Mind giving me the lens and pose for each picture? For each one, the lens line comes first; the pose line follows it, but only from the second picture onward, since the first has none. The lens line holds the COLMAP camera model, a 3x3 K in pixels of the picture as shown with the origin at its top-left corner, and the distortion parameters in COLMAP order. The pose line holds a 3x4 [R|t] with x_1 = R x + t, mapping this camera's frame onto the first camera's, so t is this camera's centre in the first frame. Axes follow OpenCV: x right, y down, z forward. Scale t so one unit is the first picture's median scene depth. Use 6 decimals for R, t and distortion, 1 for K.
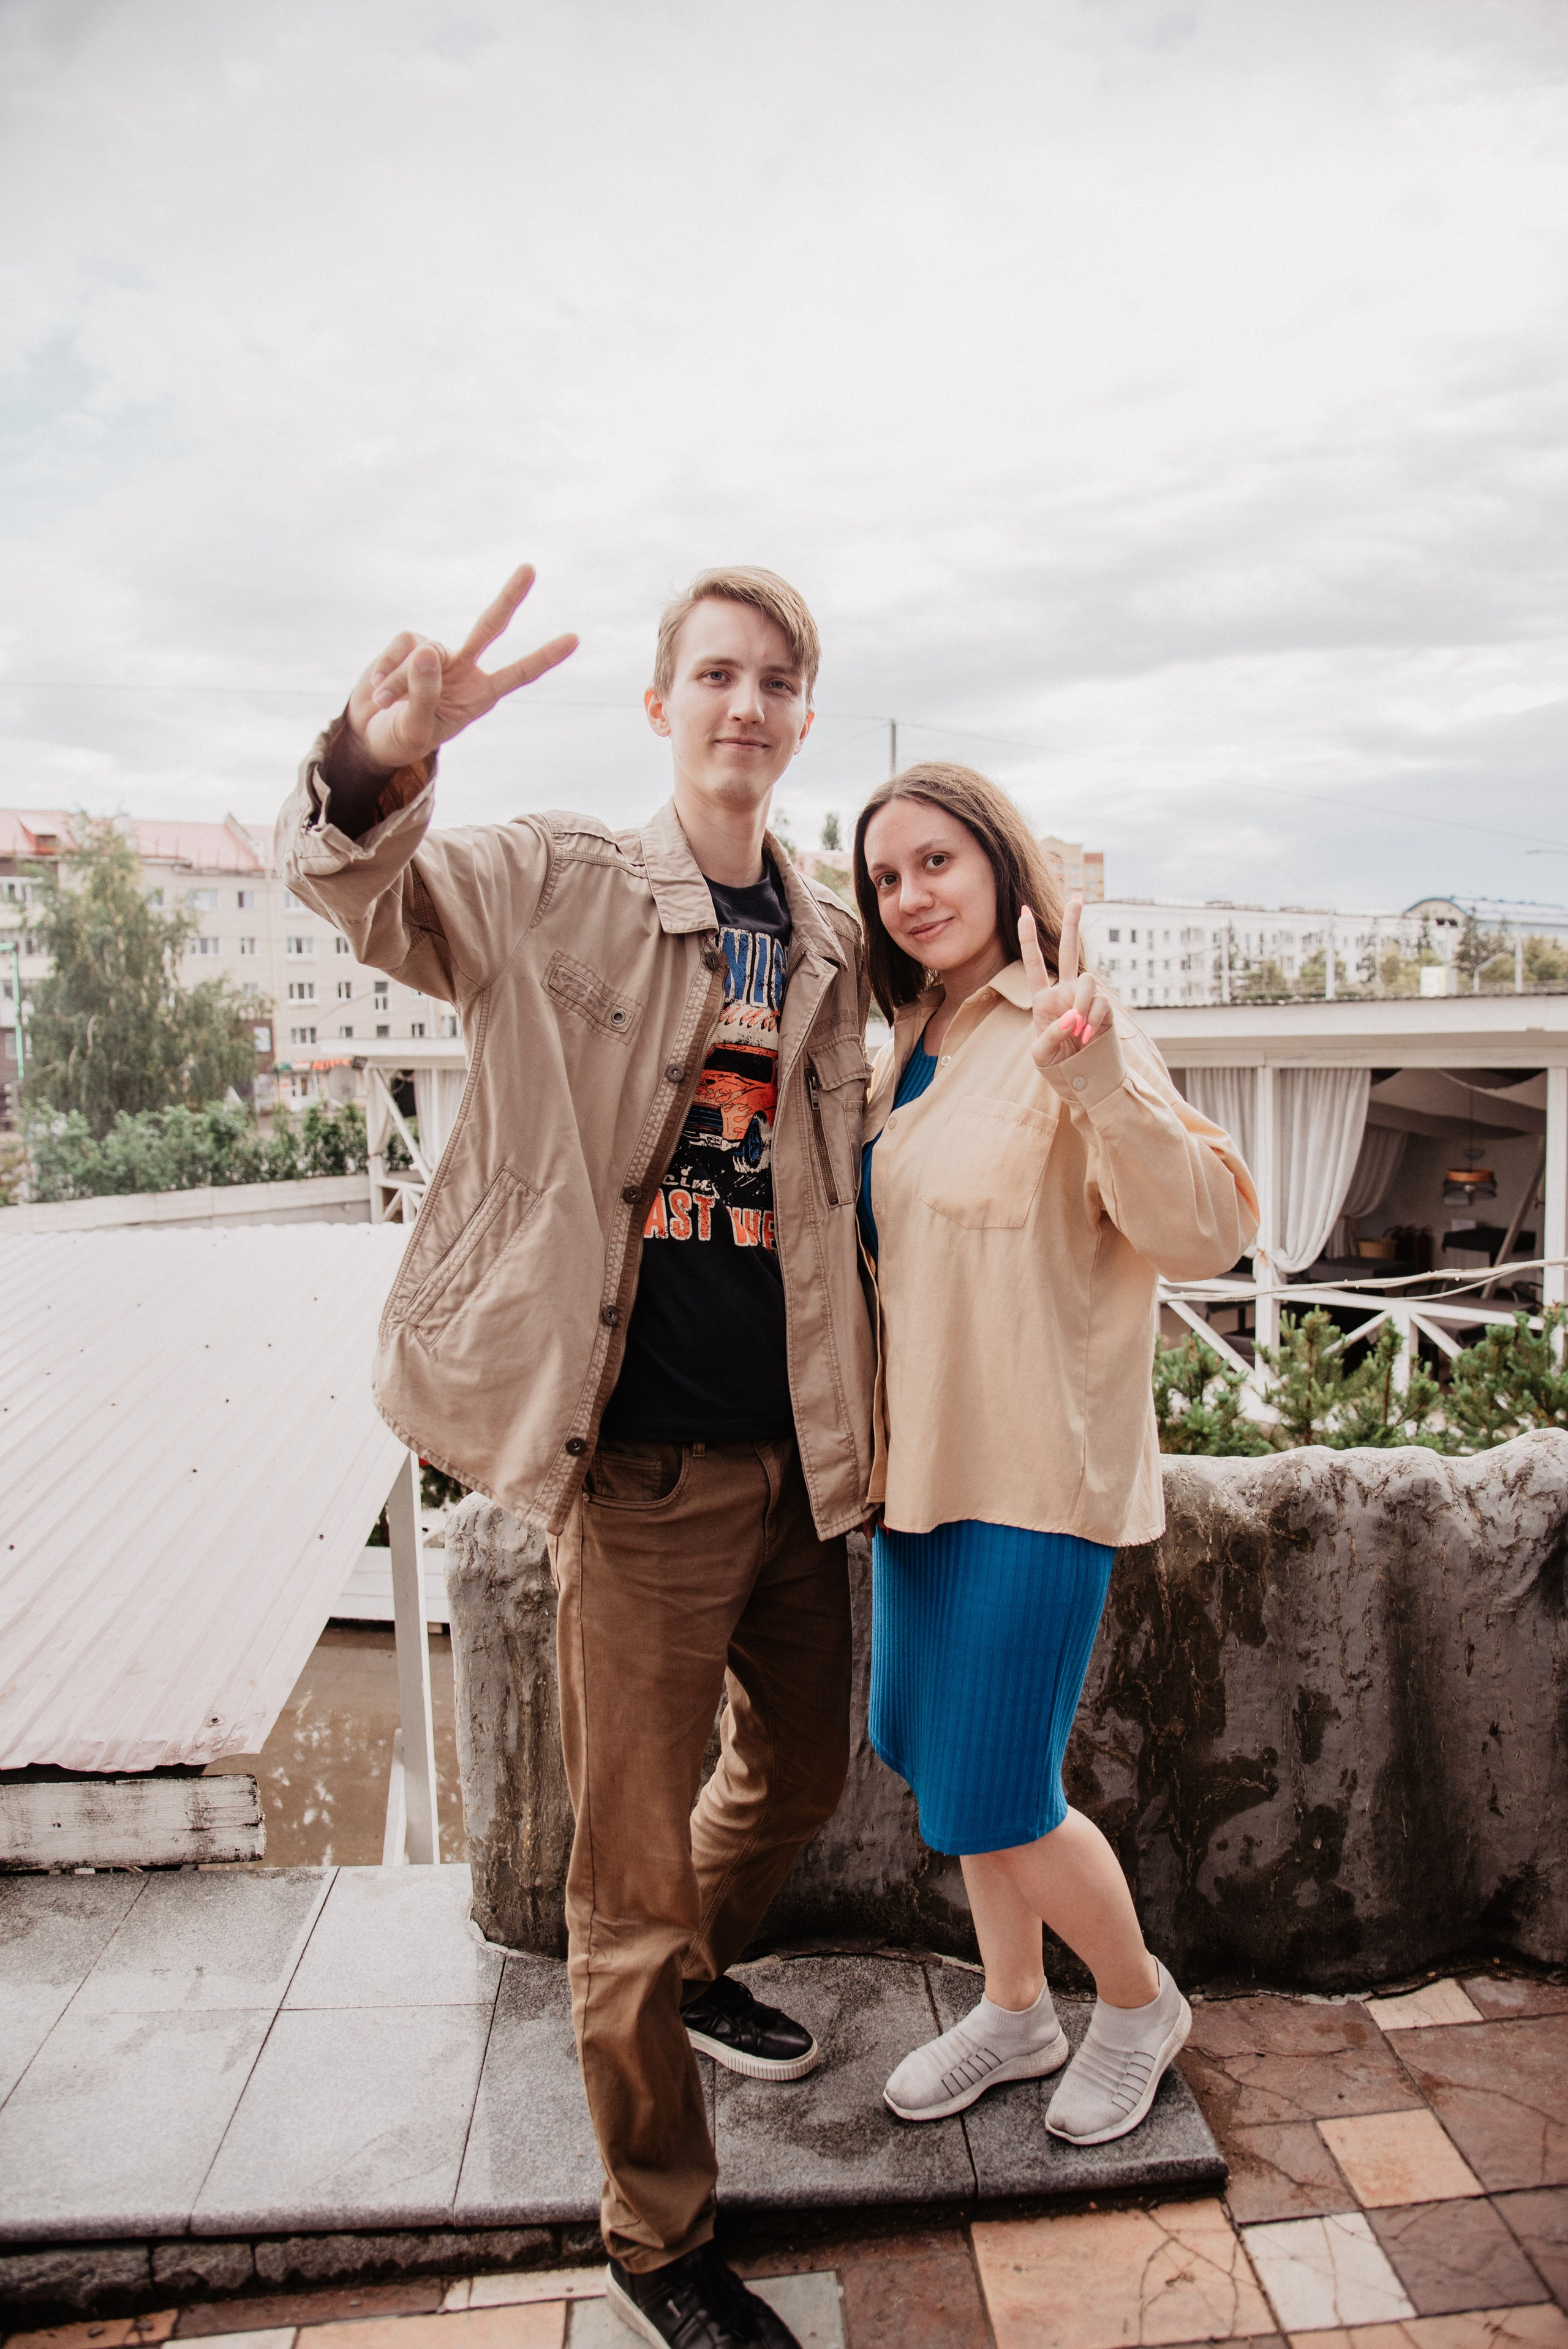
lens RADIAL K [[1631.0, 0, 779.8], [0, 1631.0, 1169.2], [0, 0, 1]] dist [-0.109501, 0.063318]
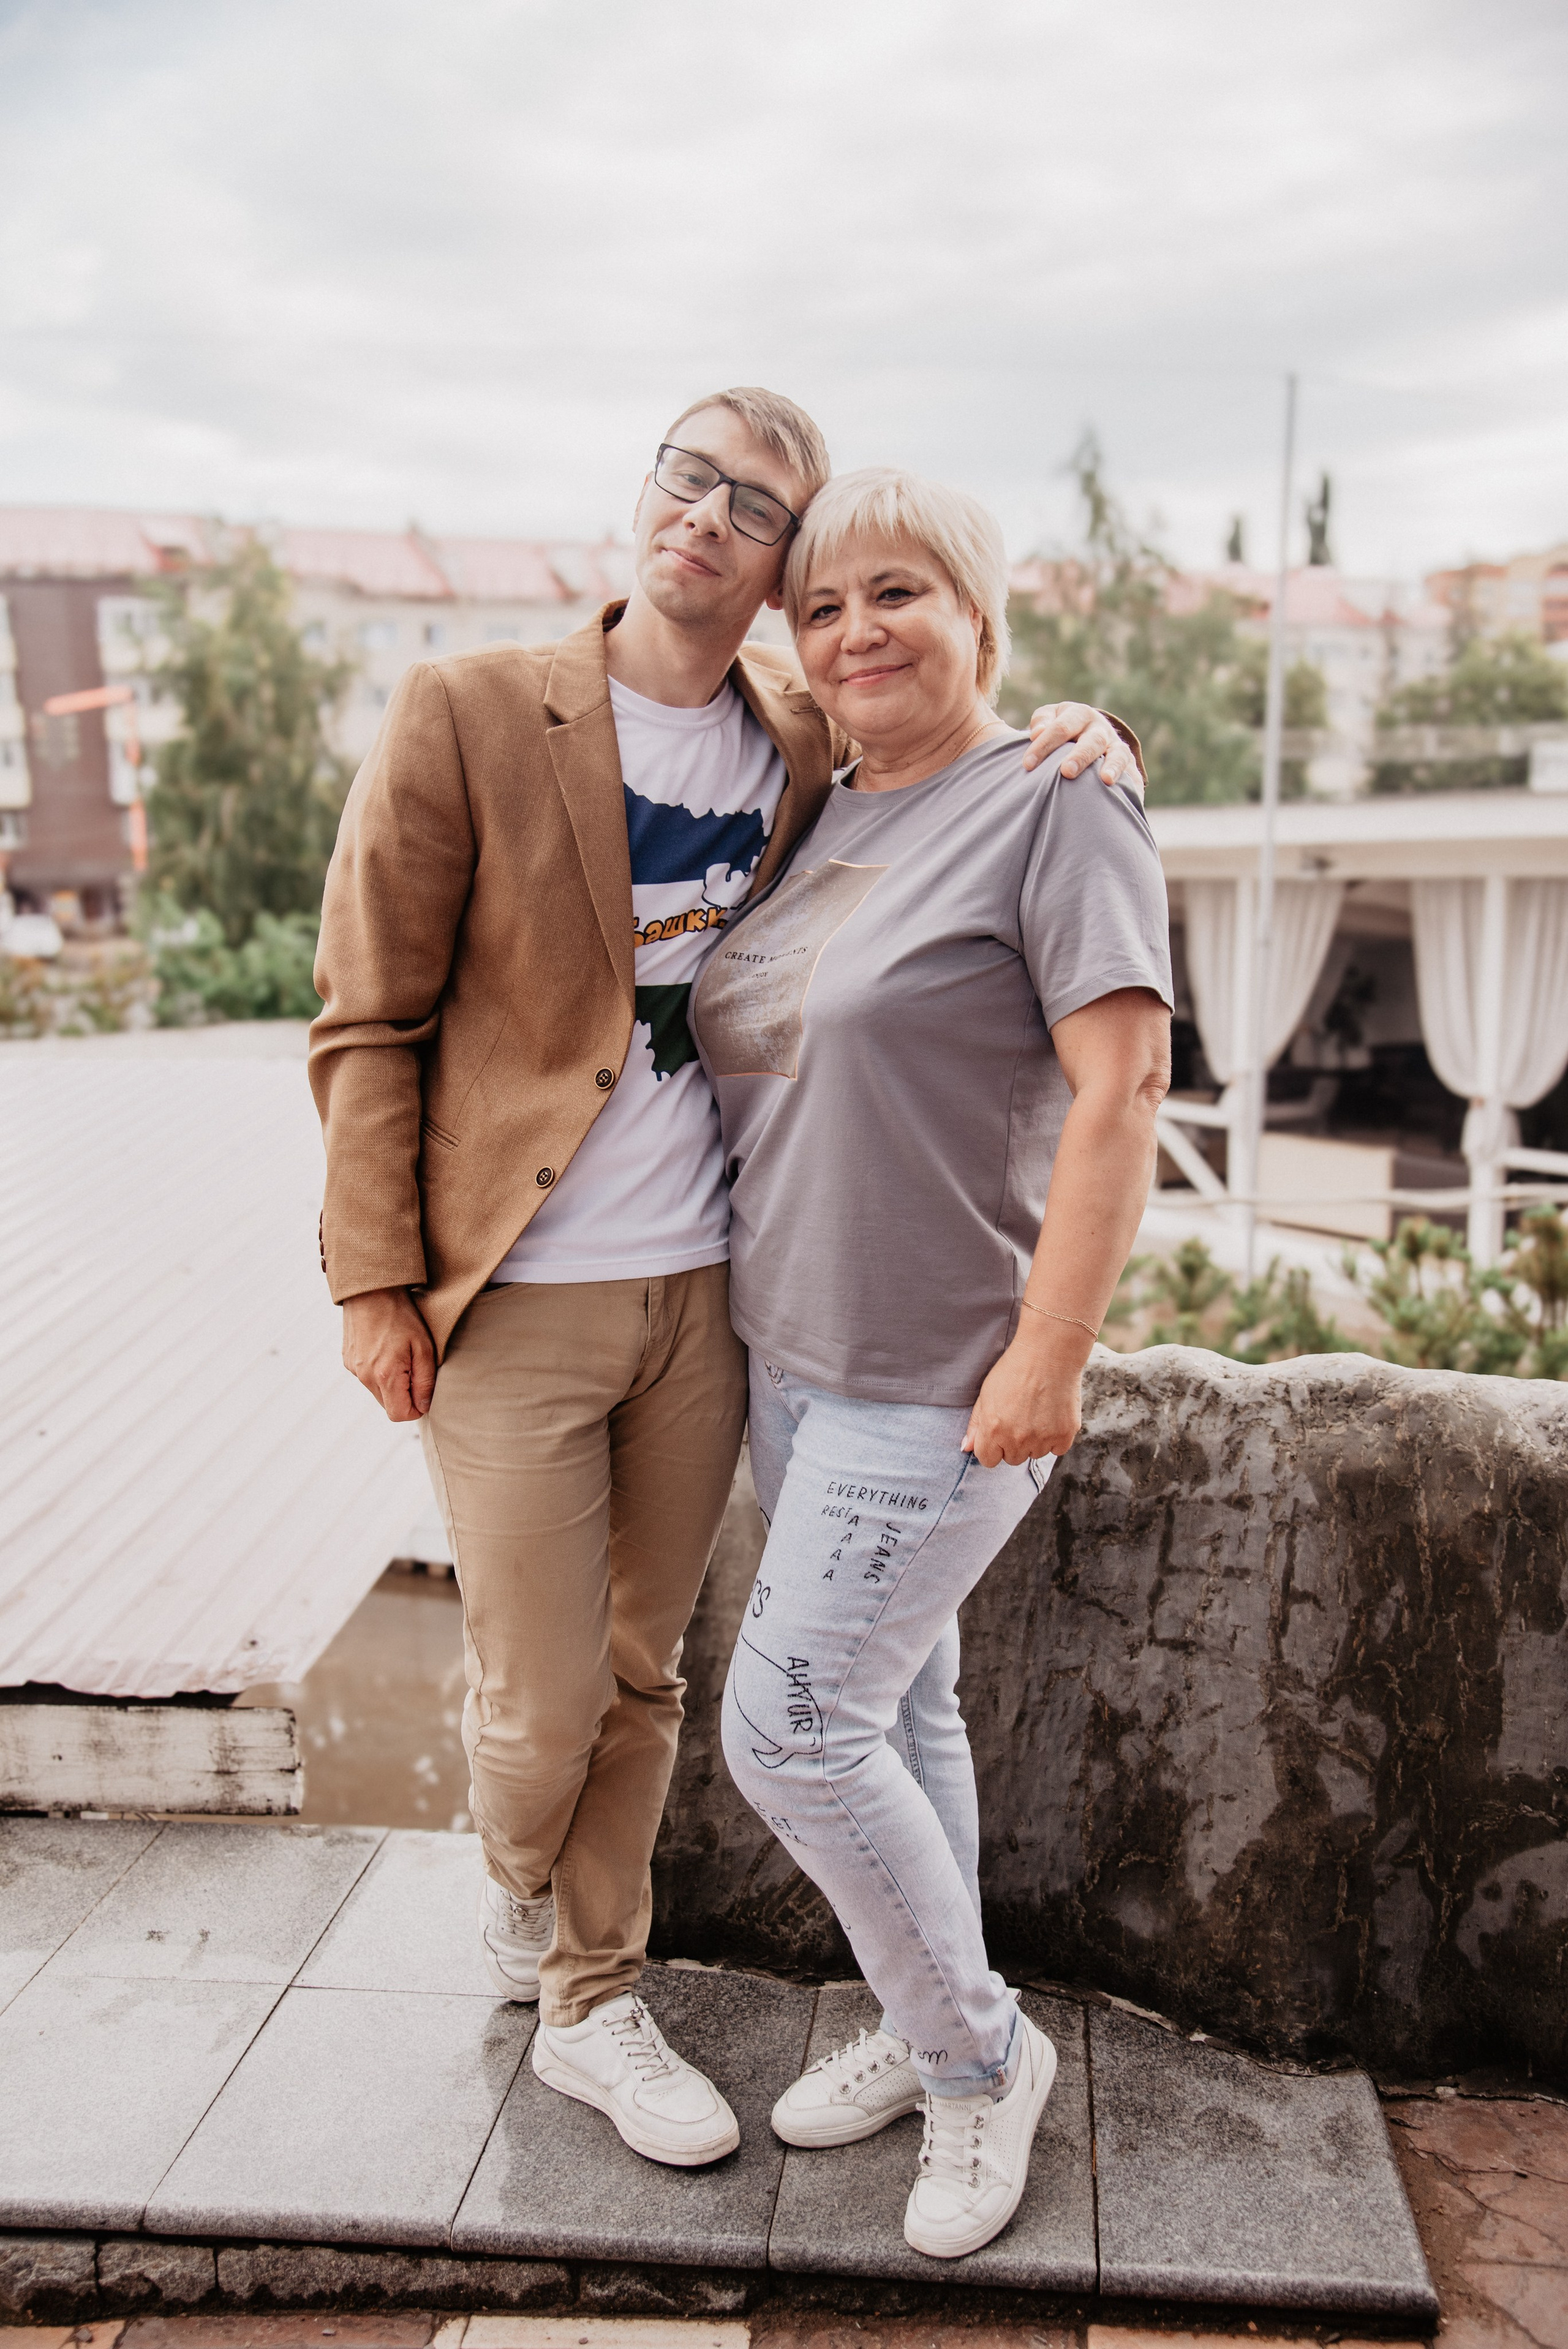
lens RADIAL K [[2212.0, 0, 784.0], [0, 2212.0, 1174.5], [0, 0, 1]] dist [-0.002480, 0.141509]
pose [[0.985388, 0.036593, -0.166349, 0.107665], [-0.024339, 0.996878, 0.075111, 0.015933], [0.168578, -0.069965, 0.983202, -0.063233]]
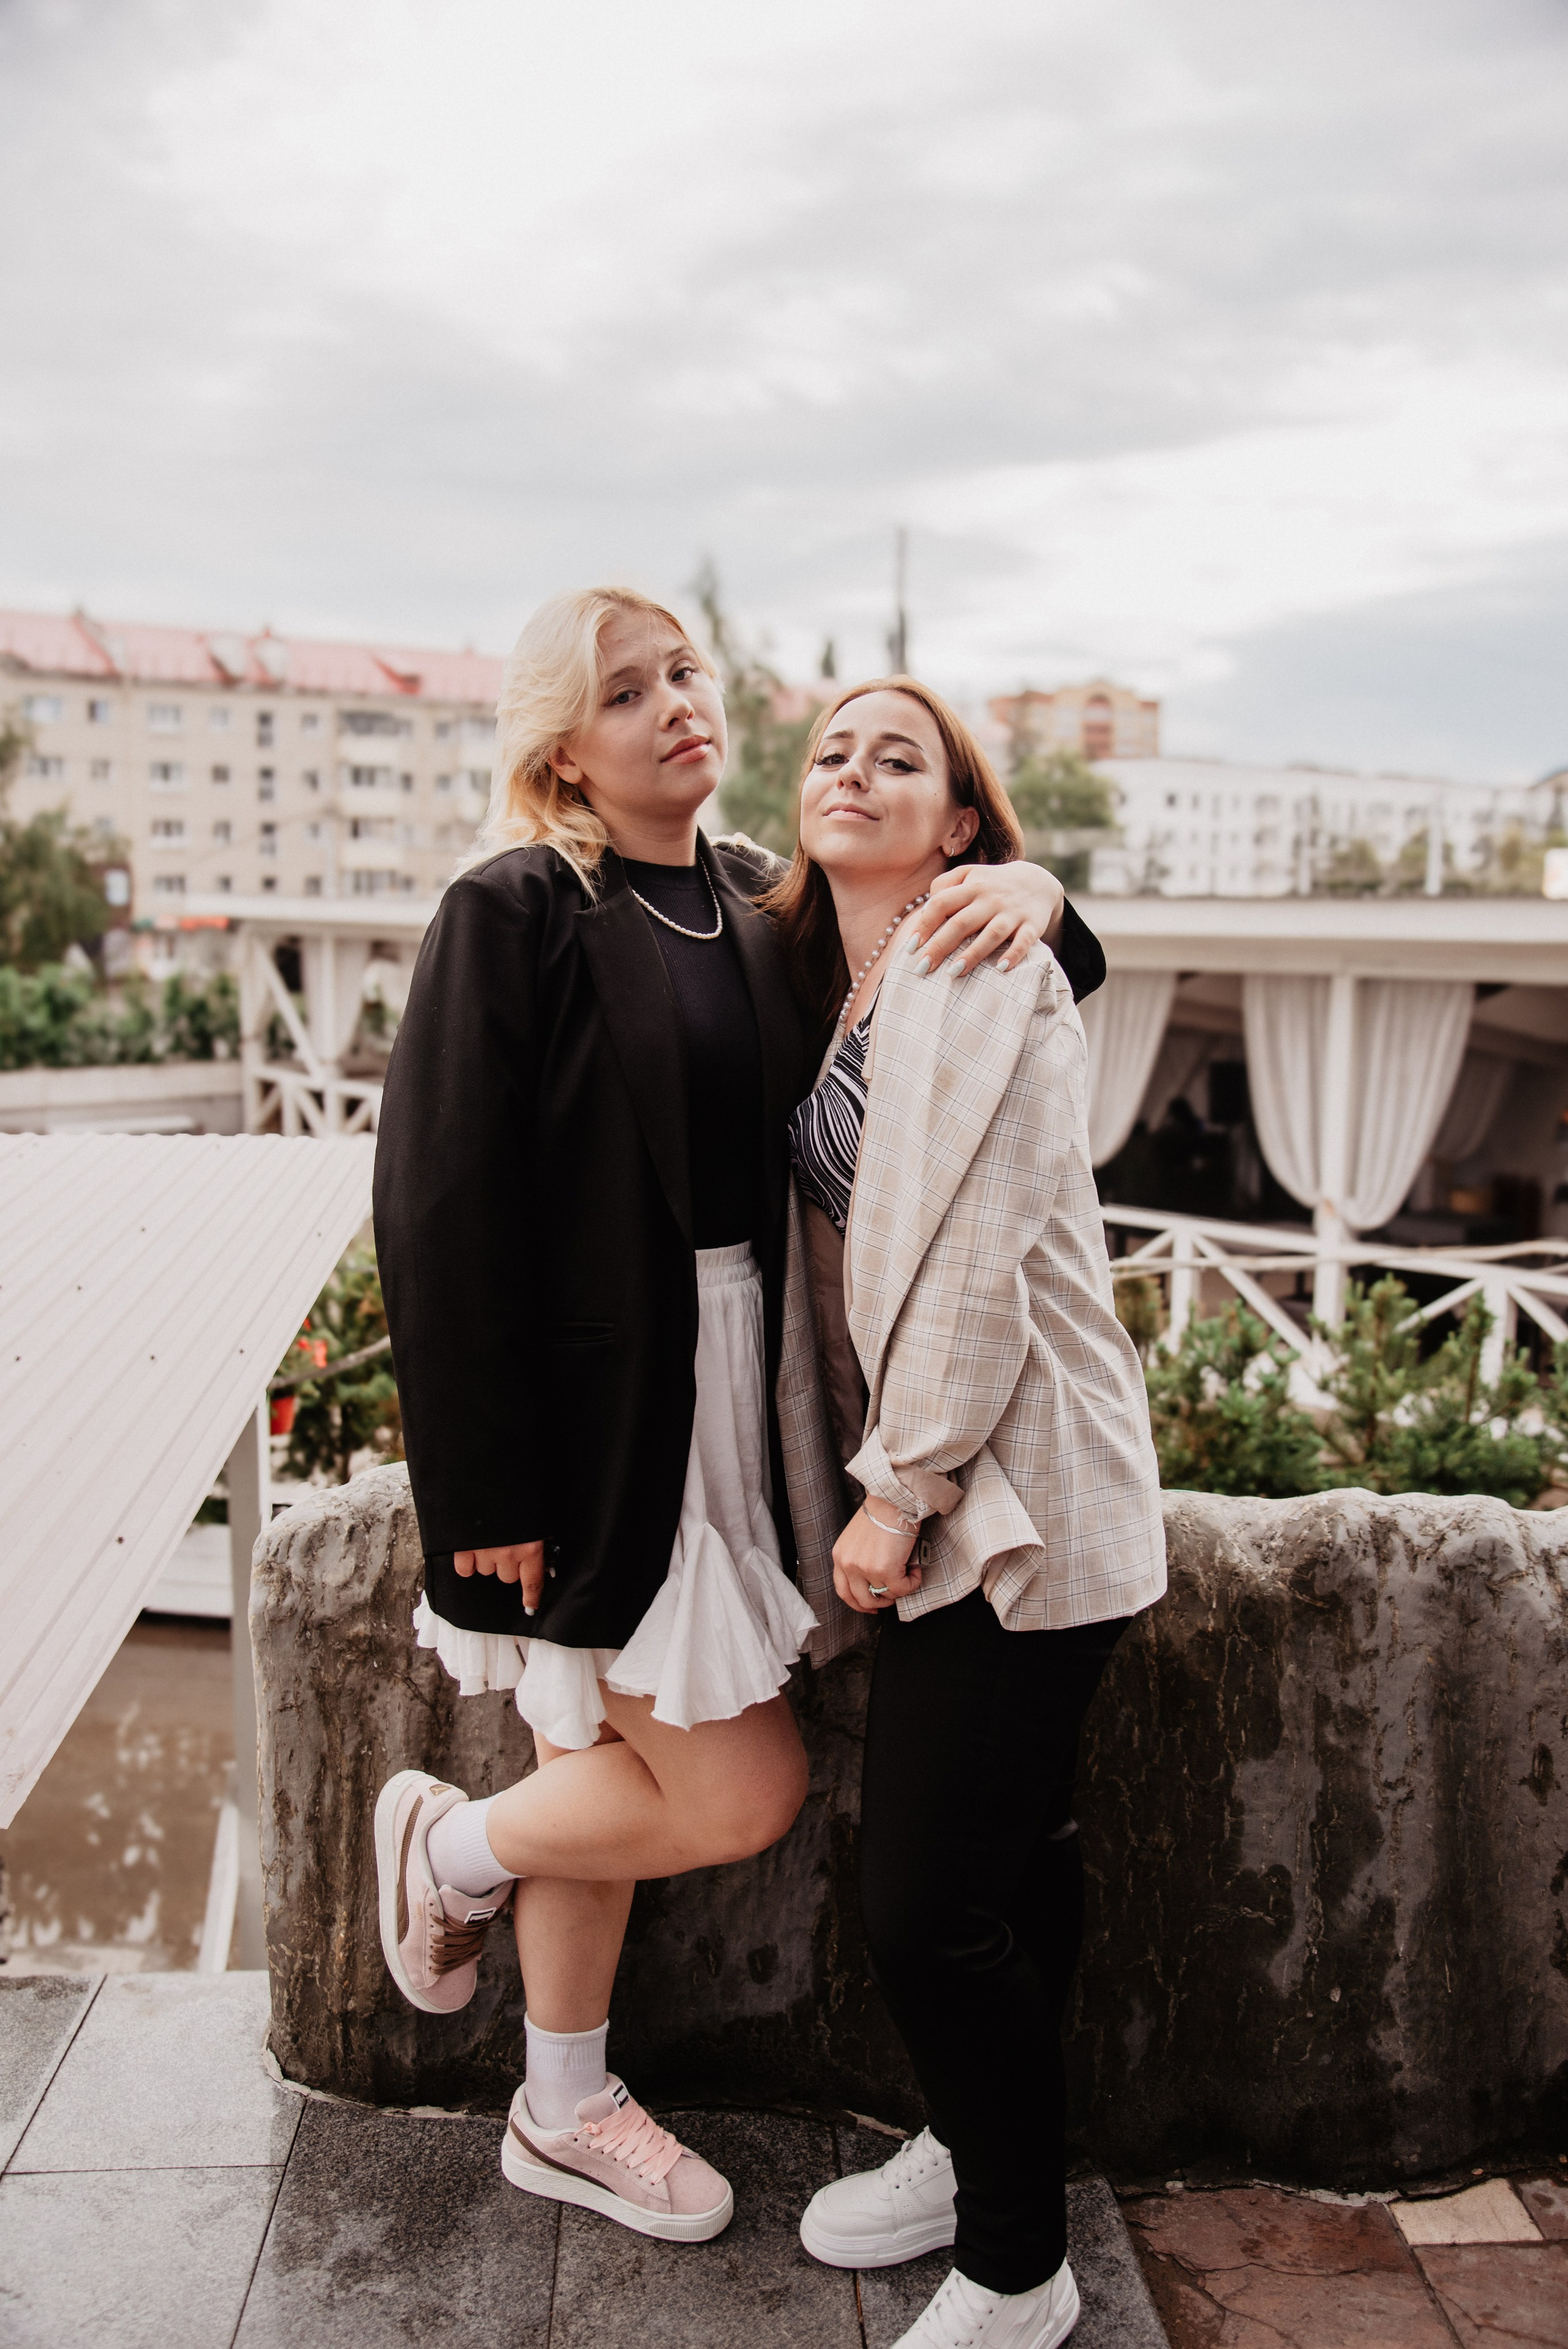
lens RADIAL K [[1972.7, 0, 784.0], [0, 1972.7, 1174.5], [0, 0, 1]] dist [-0.045519, 0.100380]
pose [[0.999214, 0.036340, 0.015829, 0.032404], [-0.037139, 0.997876, 0.053512, -0.024620], [-0.013850, -0.054058, 0.998442, 0.047083]]
